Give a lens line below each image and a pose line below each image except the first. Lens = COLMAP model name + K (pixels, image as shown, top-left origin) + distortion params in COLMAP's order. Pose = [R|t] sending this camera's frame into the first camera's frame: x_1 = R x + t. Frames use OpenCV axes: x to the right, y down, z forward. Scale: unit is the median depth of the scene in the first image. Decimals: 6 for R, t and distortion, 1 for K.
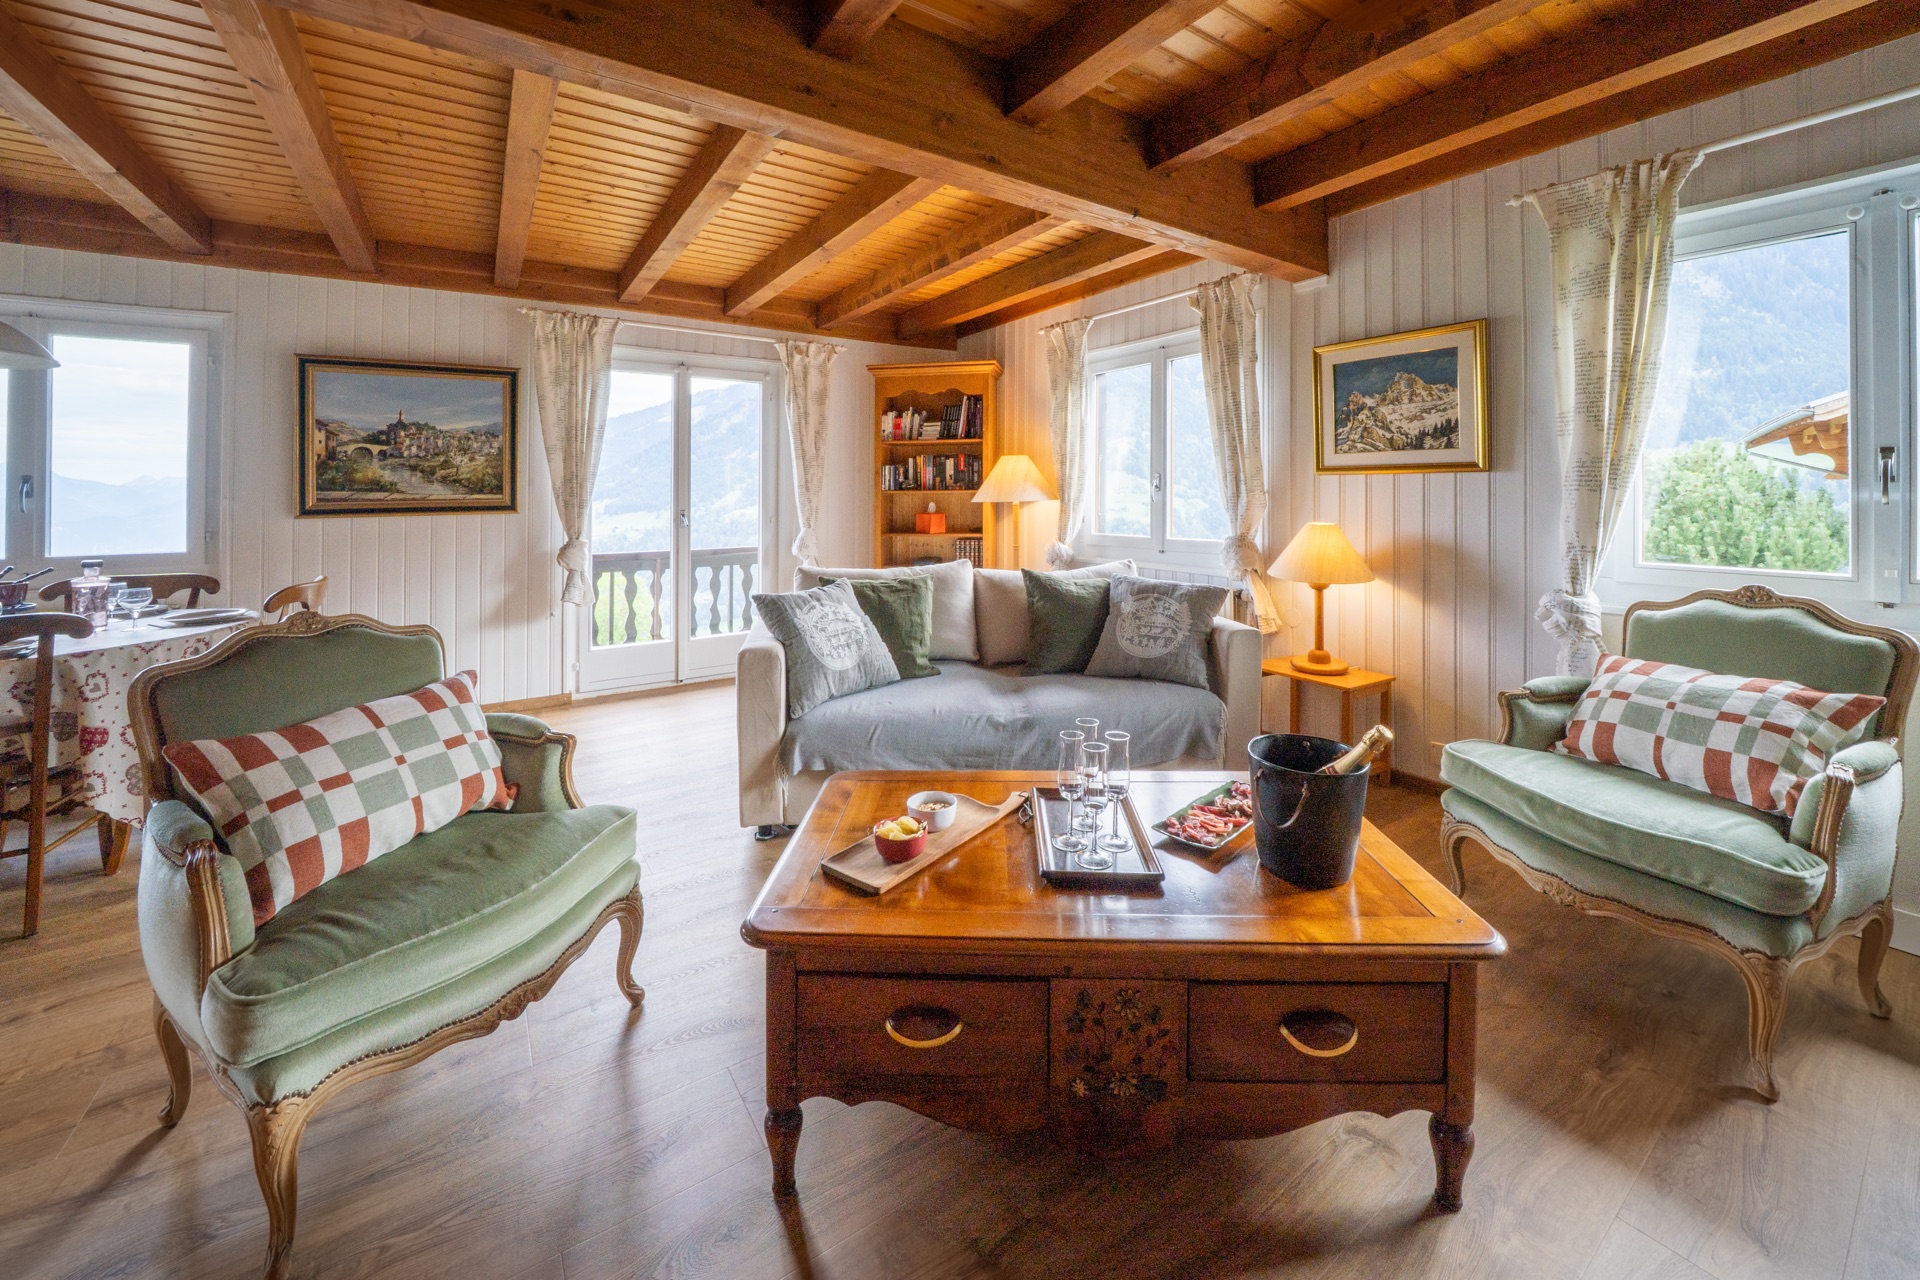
lens RADIAL K [[727.6, 0, 927.7], [0, 727.6, 492.0], [0, 0, 1]] dist [-0.000617, -0.000062]
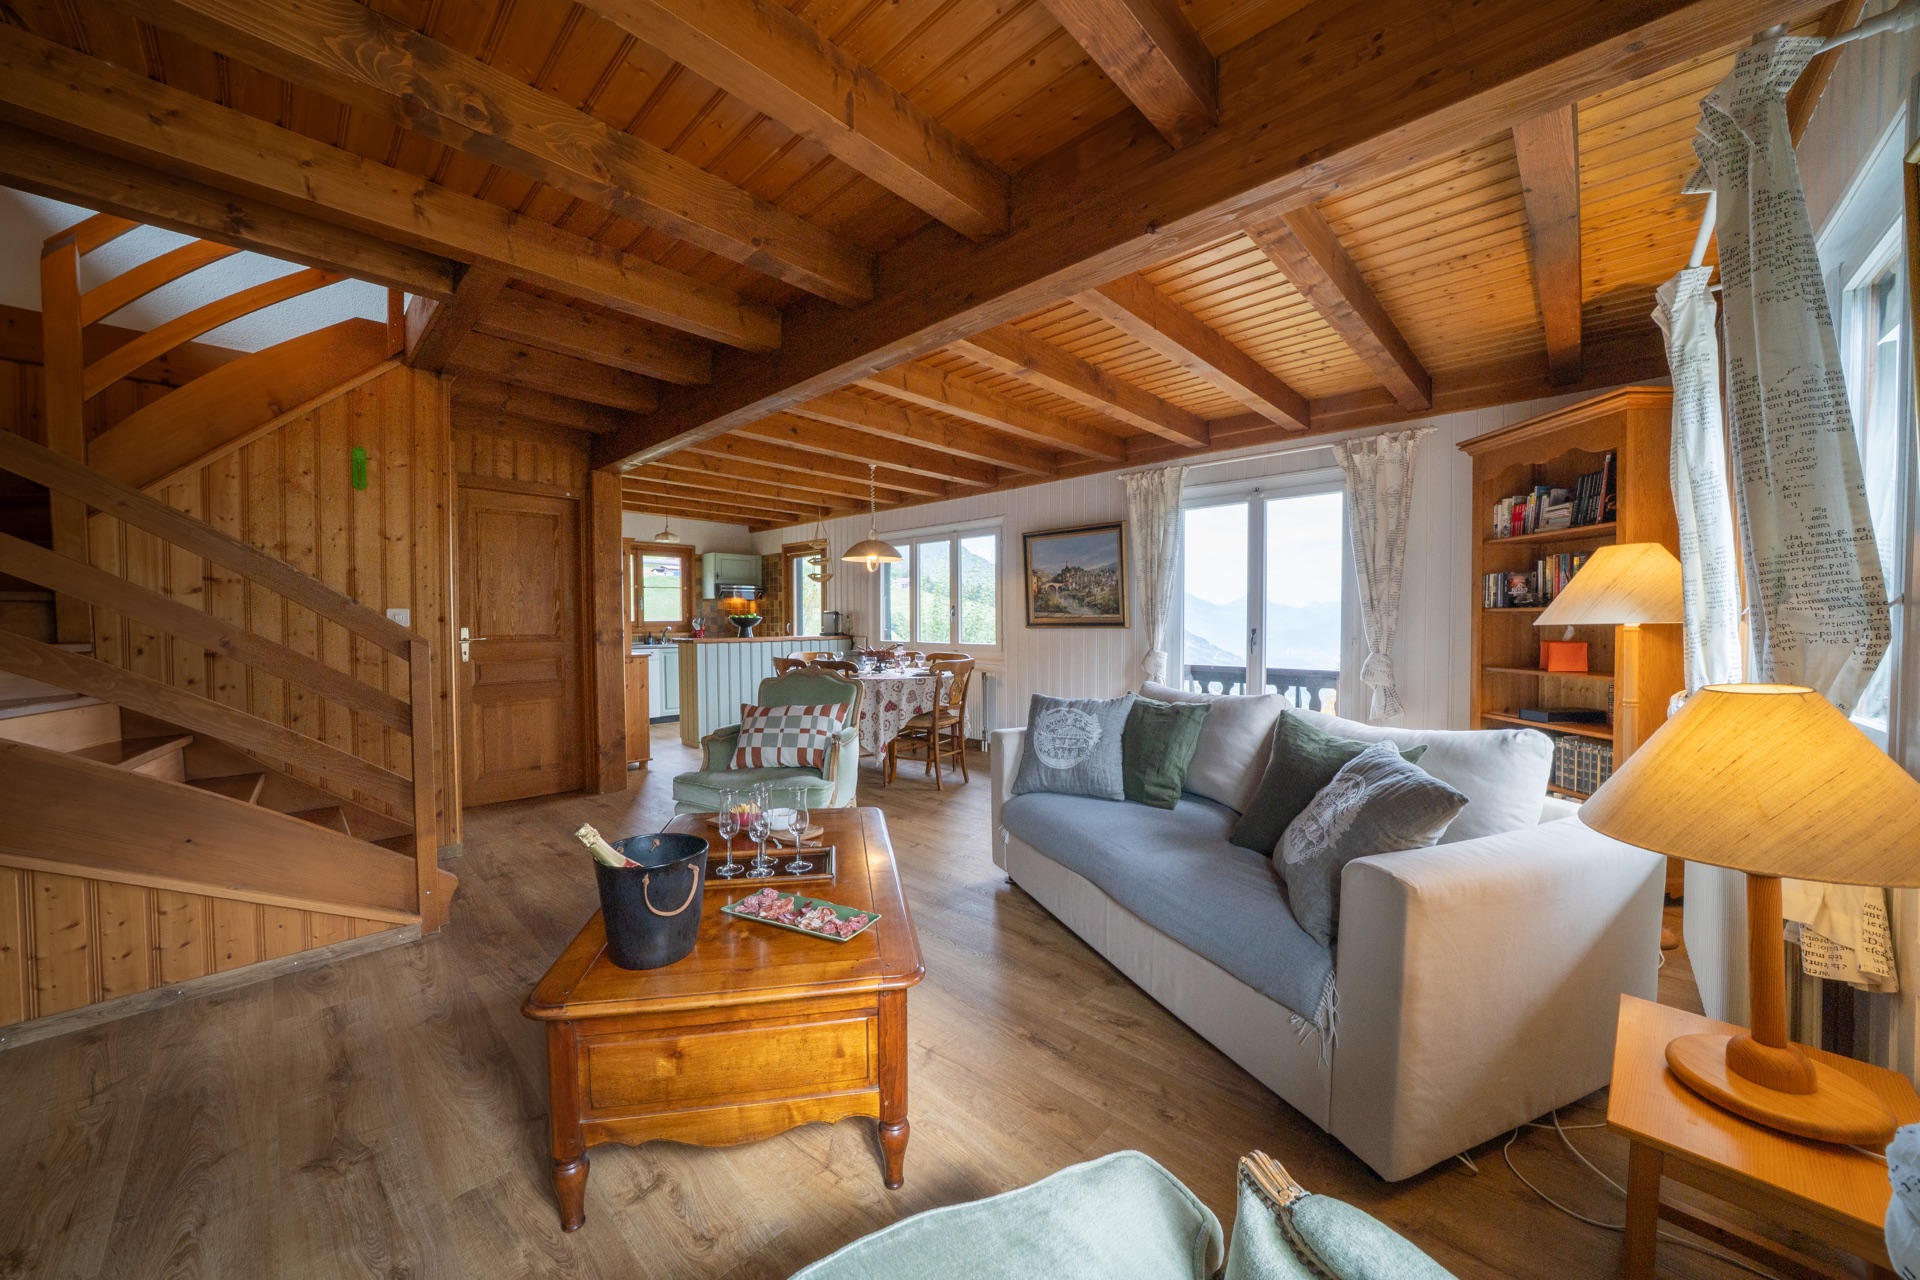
lens RADIAL K [[677.5, 0, 960.0], [0, 677.5, 640.0], [0, 0, 1]] dist [0.000420, 0.000005]
pose [[0.257097, 0.036286, -0.965704, 0.616139], [0.007423, 0.999191, 0.039521, -0.000967], [0.966357, -0.017329, 0.256620, 0.409179]]
